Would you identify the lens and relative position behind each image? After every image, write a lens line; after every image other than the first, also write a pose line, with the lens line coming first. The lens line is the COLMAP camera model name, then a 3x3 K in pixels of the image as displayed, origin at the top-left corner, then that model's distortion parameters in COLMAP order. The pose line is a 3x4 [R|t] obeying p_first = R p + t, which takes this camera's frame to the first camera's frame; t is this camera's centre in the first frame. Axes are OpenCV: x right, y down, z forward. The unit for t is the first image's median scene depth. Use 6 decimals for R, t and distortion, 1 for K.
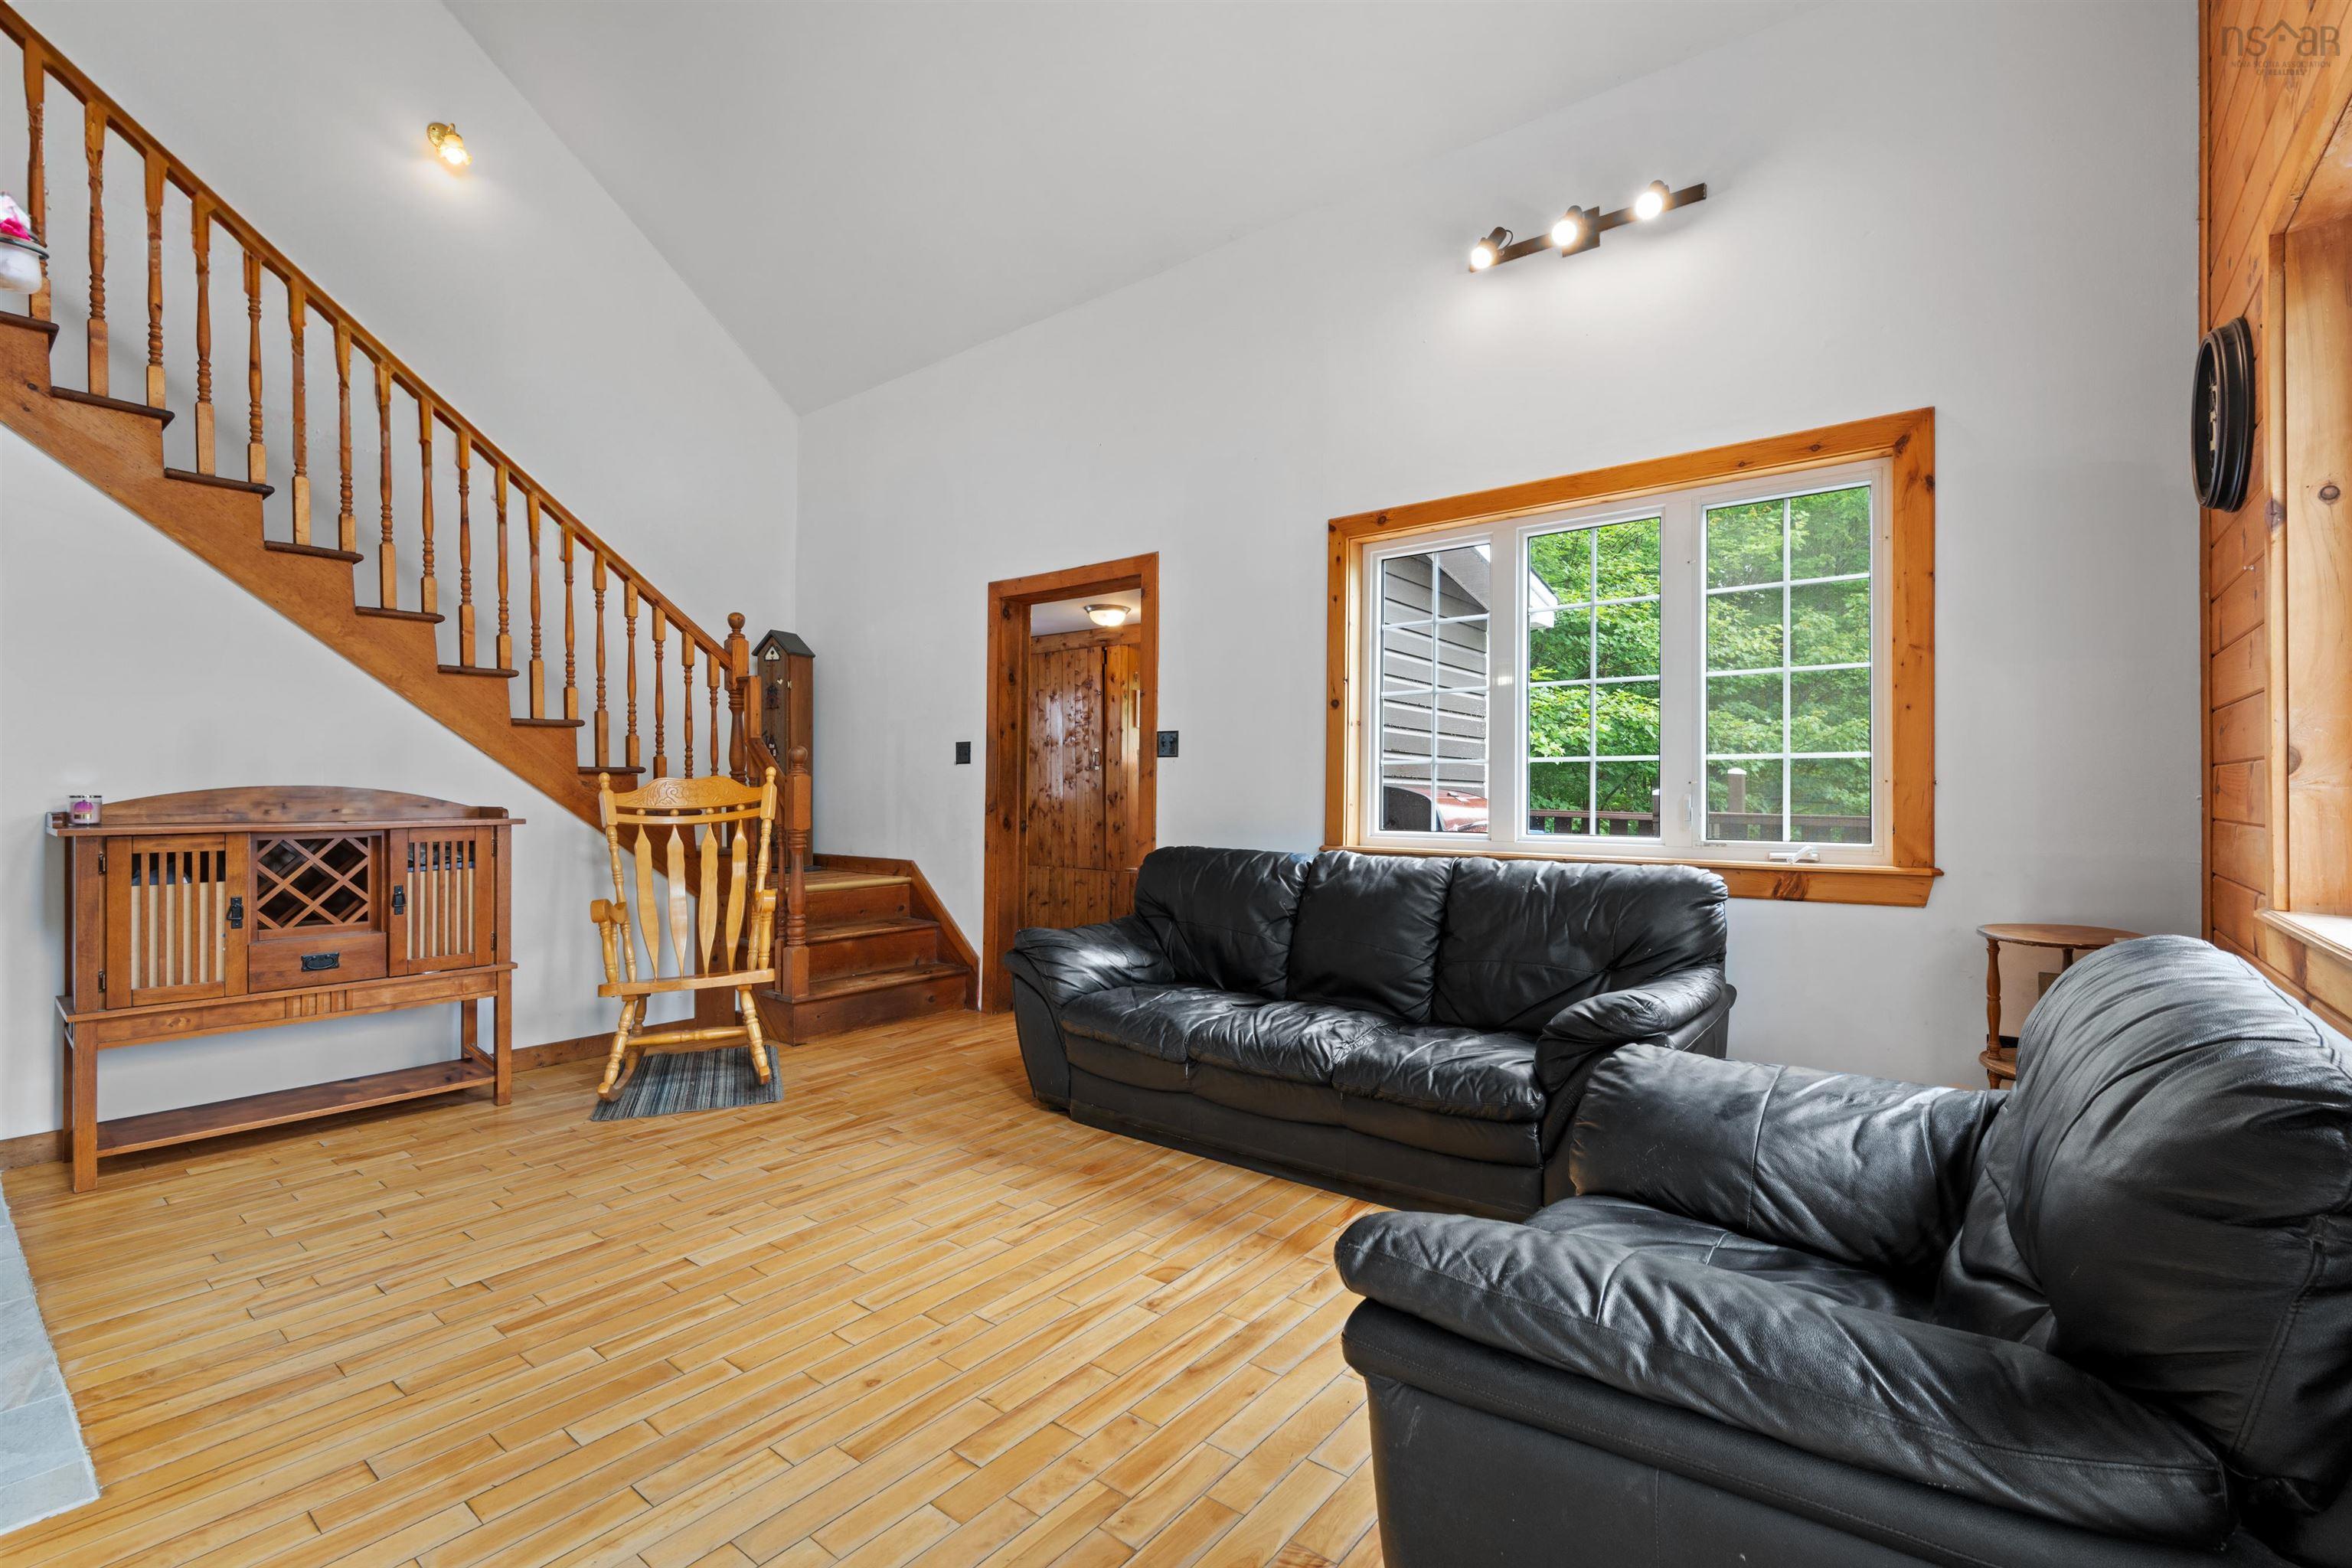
lens RADIAL K [[1049.4, 0, 1176.0], [0, 1049.4, 784.0], [0, 0, 1]] dist [-0.001032, -0.000072]
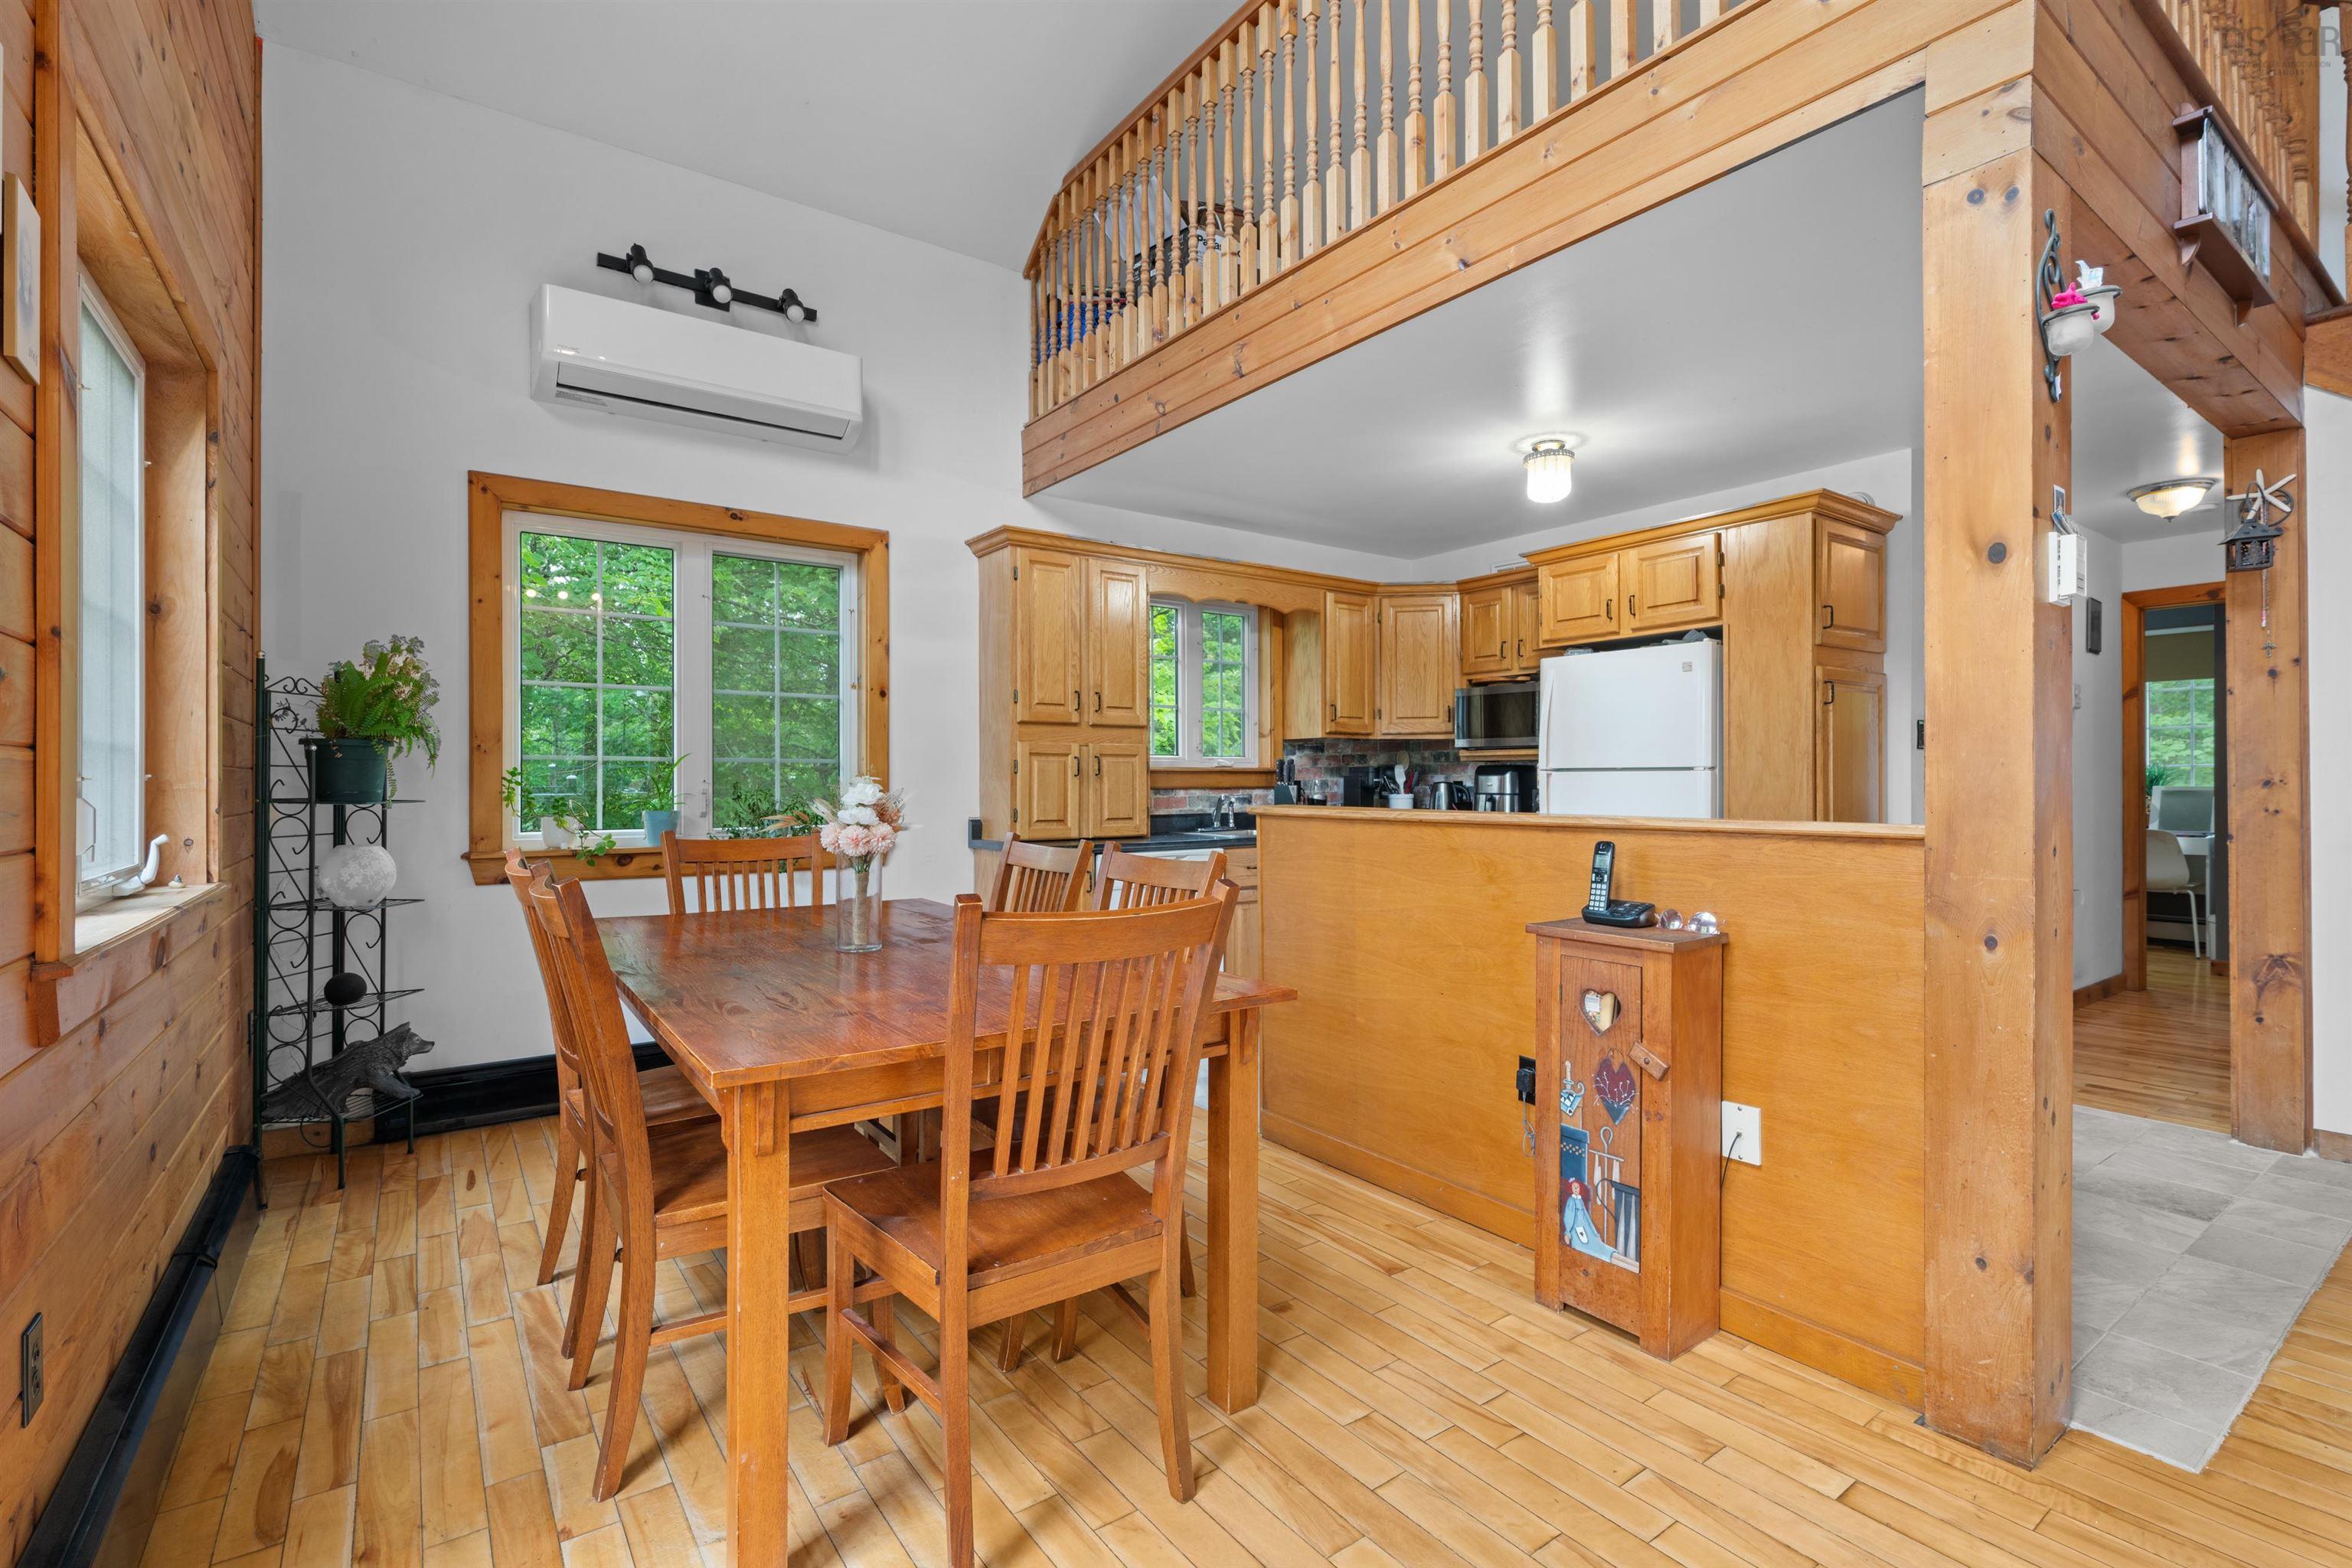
lens RADIAL K [[1054.3, 0, 1176.0], [0, 1054.3, 784.0], [0, 0, 1]] dist [-0.000412, -0.000337]
pose [[-0.267841, -0.001545, -0.963462, 0.120863], [0.009477, 0.999946, -0.004238, -0.000572], [0.963416, -0.010266, -0.267812, 0.160363]]
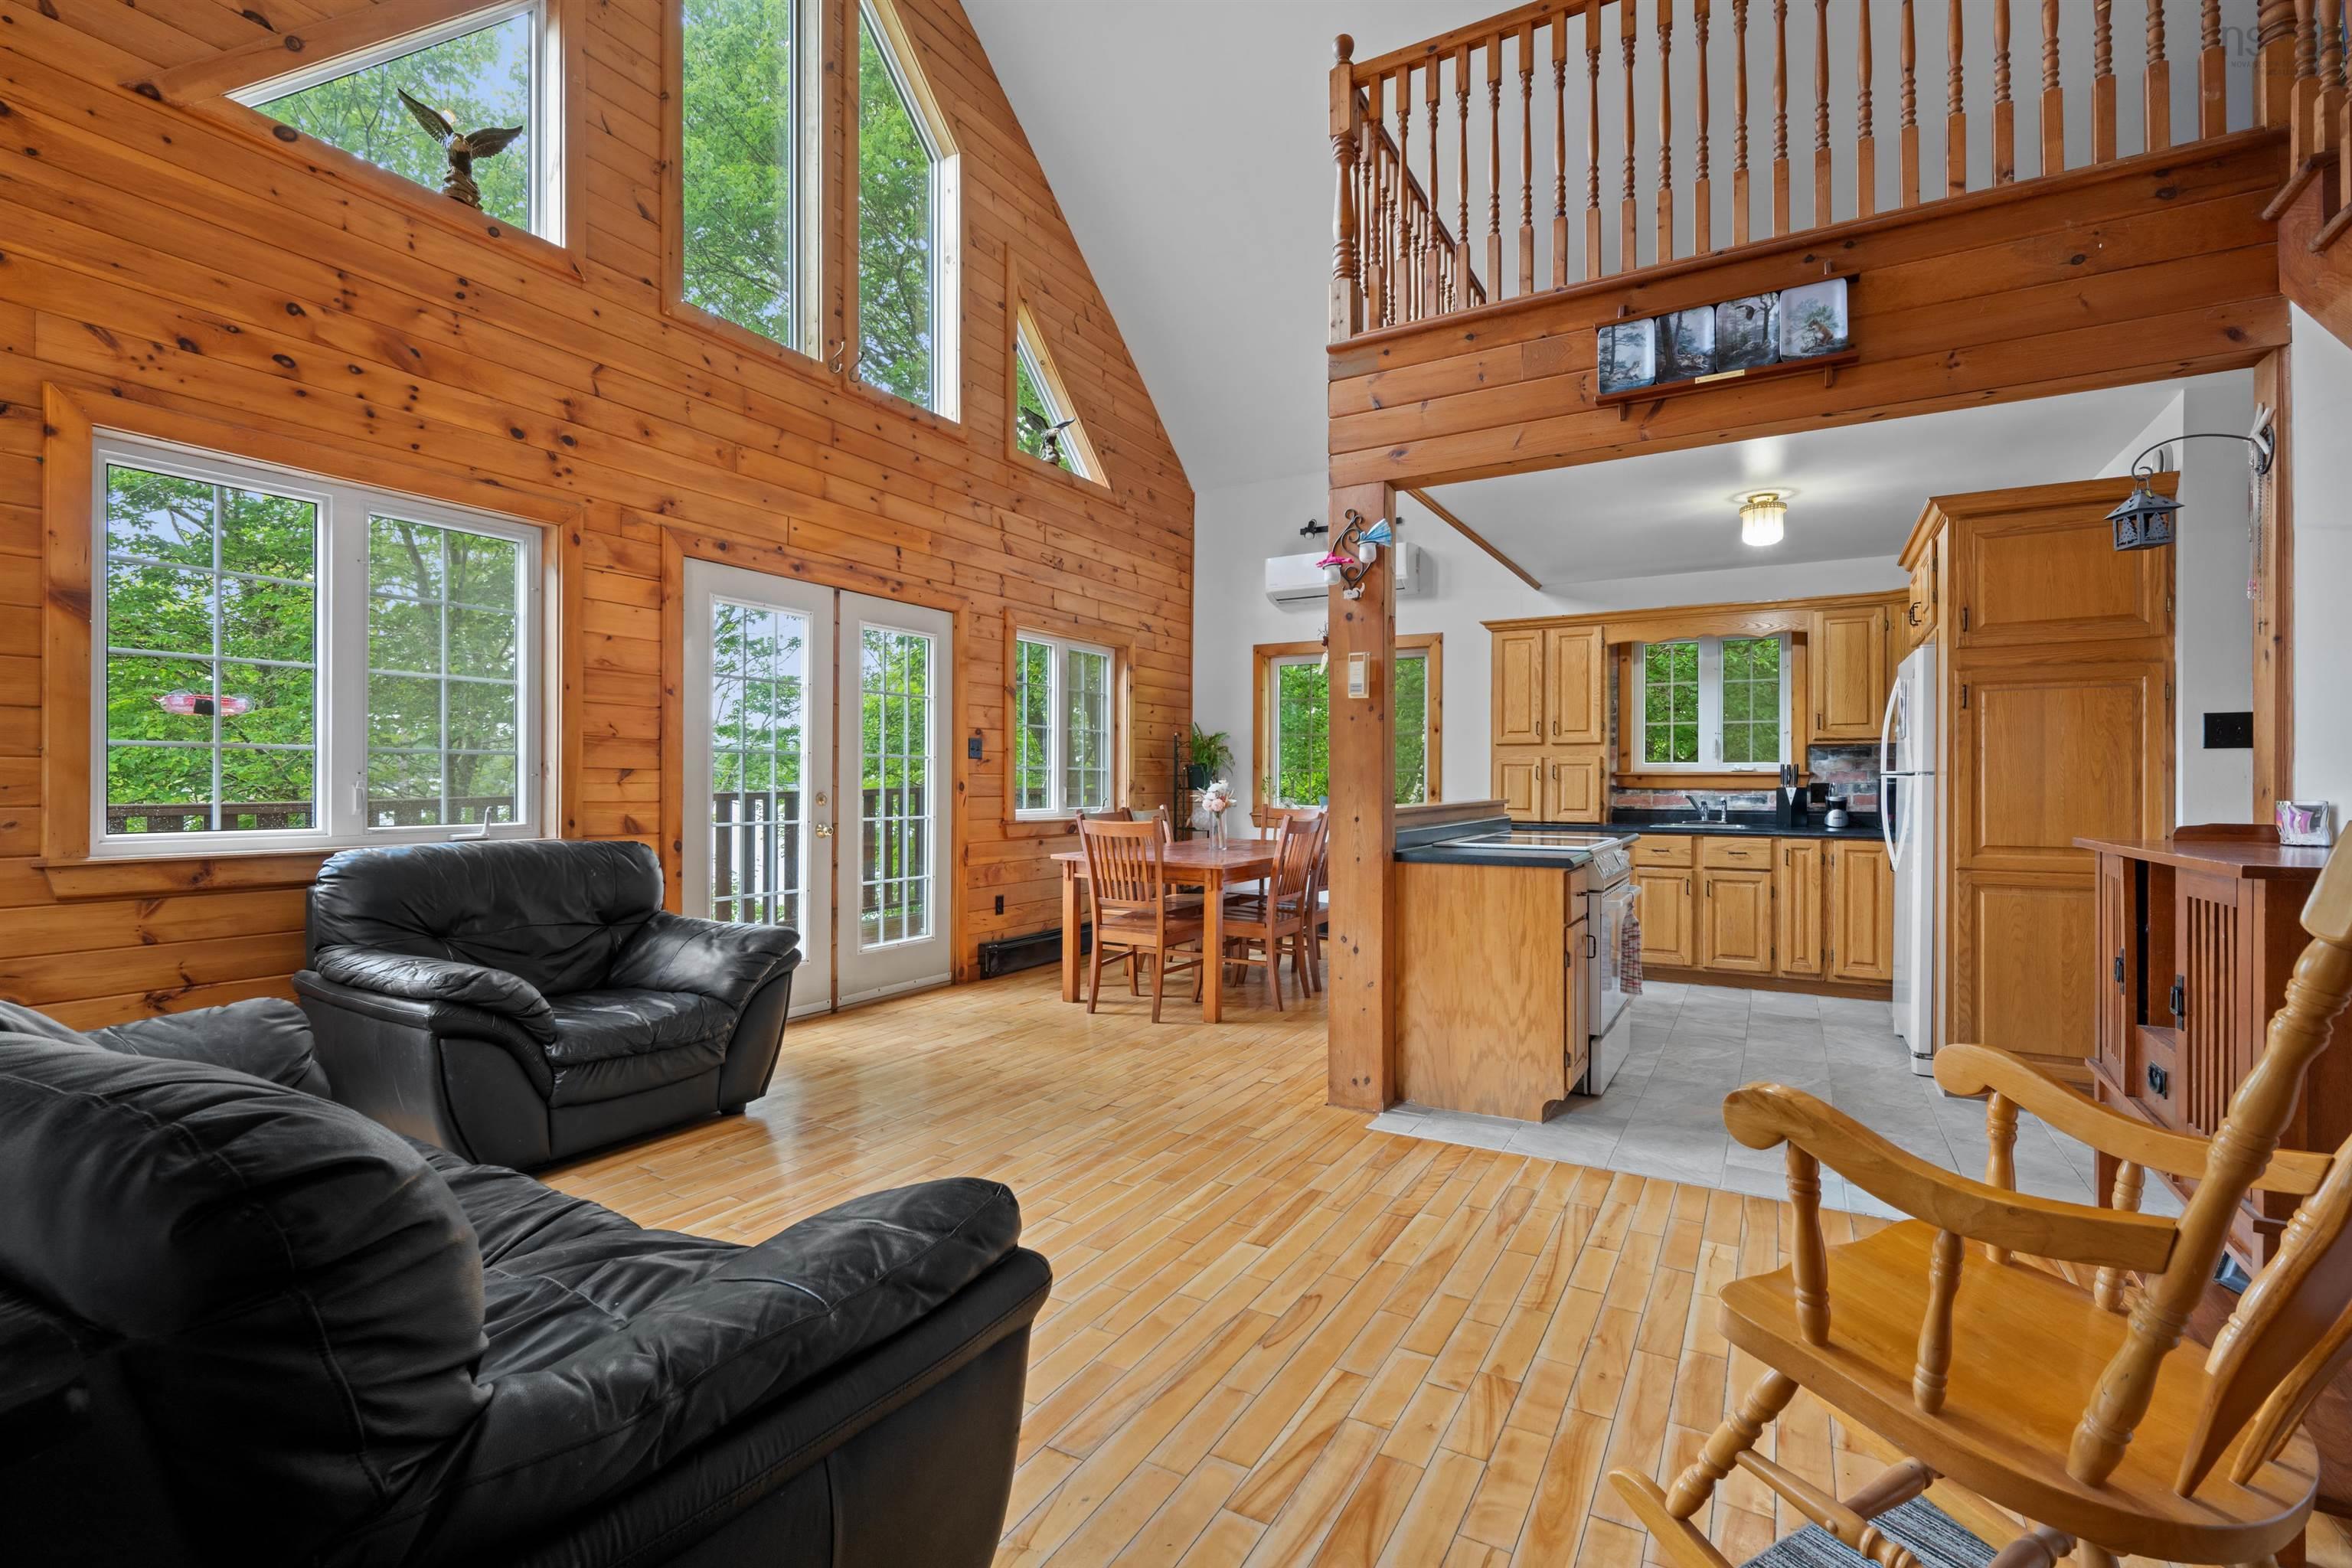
lens RADIAL K [[1044.7, 0, 1176.0], [0, 1044.7, 784.0], [0, 0, 1]] dist [-0.000891, -0.000011]
pose [[-0.988409, -0.006284, -0.151683, -0.170949], [-0.005370, 0.999965, -0.006437, 0.007451], [0.151718, -0.005548, -0.988408, 1.517653]]
